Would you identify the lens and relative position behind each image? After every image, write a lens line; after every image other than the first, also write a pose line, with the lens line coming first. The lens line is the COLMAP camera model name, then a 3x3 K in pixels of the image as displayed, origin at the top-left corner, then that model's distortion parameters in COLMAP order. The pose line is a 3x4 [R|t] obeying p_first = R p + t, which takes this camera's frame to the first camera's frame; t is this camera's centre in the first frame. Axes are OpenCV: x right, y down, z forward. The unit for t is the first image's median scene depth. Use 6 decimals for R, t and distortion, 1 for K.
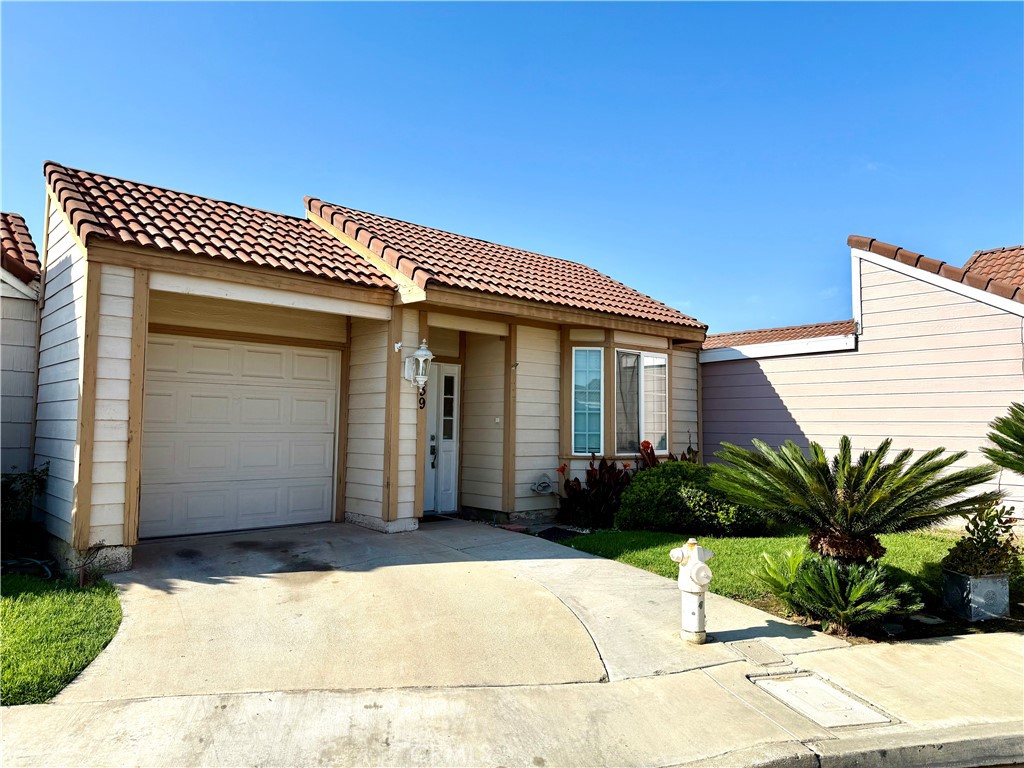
lens RADIAL K [[722.9, 0, 524.9], [0, 722.9, 382.3], [0, 0, 1]] dist [0.078260, -0.111833]
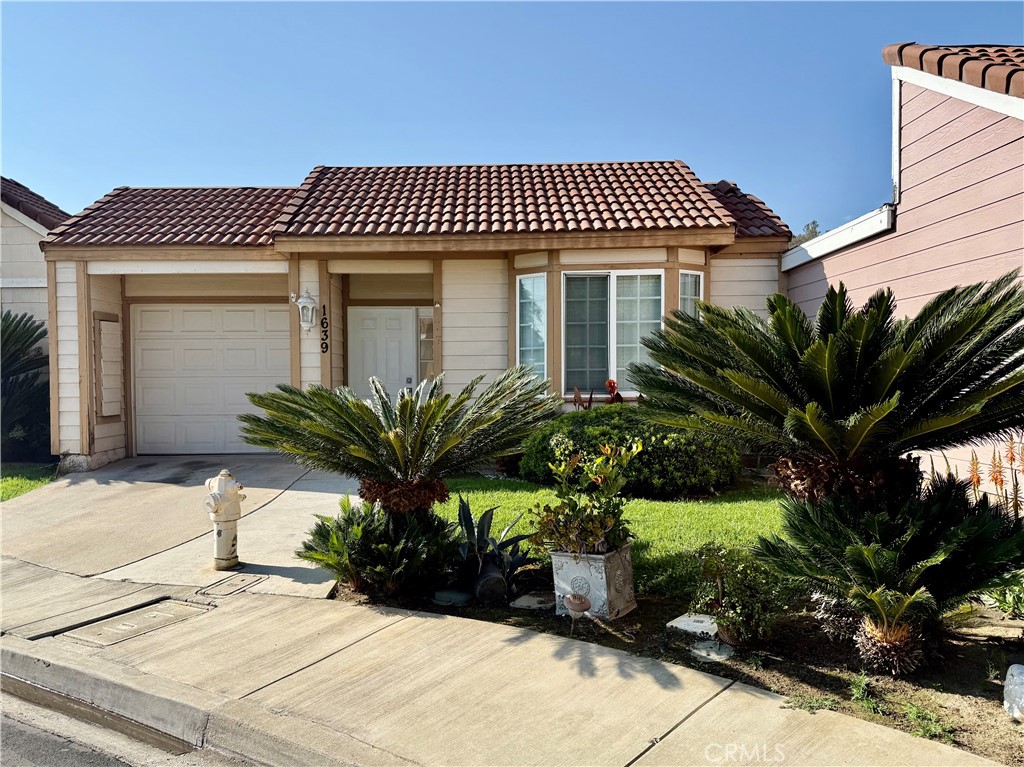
lens RADIAL K [[783.1, 0, 511.2], [0, 783.1, 419.5], [0, 0, 1]] dist [0.093968, -0.158606]
pose [[0.733062, 0.017276, -0.679942, 0.827949], [0.062491, 0.993738, 0.092622, 0.042473], [0.677285, -0.110388, 0.727393, 0.309886]]
